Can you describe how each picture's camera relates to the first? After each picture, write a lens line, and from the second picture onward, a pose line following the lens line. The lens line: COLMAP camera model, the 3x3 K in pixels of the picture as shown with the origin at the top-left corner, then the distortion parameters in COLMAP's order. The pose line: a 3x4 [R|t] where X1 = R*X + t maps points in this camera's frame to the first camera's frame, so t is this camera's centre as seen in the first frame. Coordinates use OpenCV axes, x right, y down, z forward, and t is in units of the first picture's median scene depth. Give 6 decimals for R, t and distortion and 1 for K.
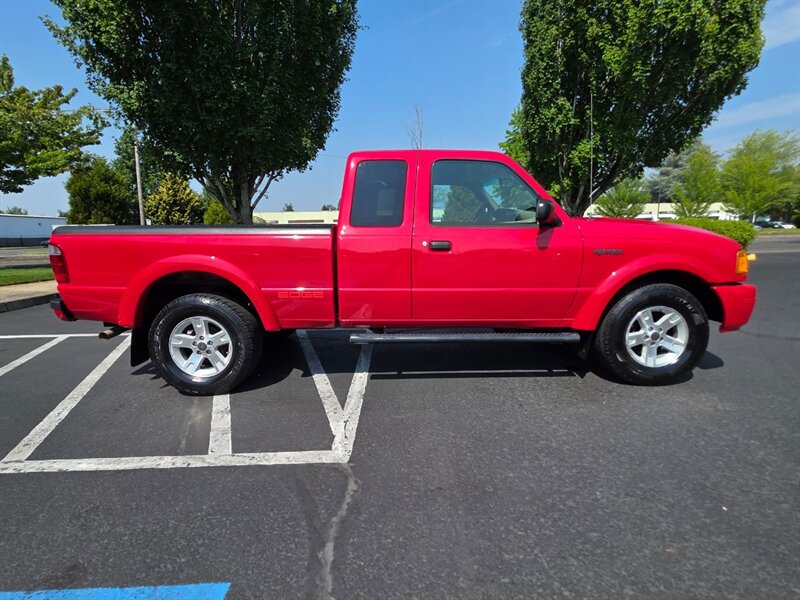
lens RADIAL K [[602.8, 0, 409.6], [0, 602.8, 298.5], [0, 0, 1]] dist [0.016766, 0.005971]
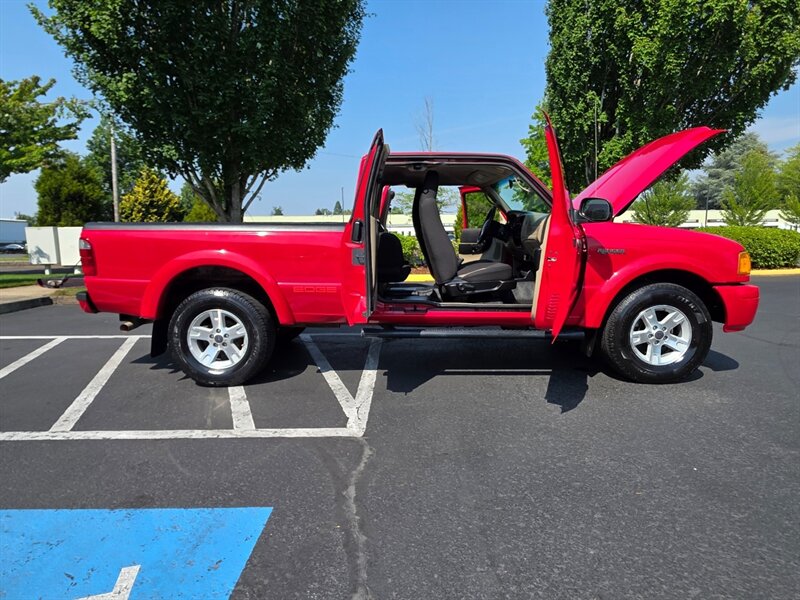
lens RADIAL K [[845.5, 0, 394.1], [0, 845.5, 298.4], [0, 0, 1]] dist [0.037388, -0.016181]
pose [[0.999693, 0.011337, -0.022031, -0.007063], [-0.012541, 0.998392, -0.055287, 0.053817], [0.021369, 0.055547, 0.998227, -0.279116]]
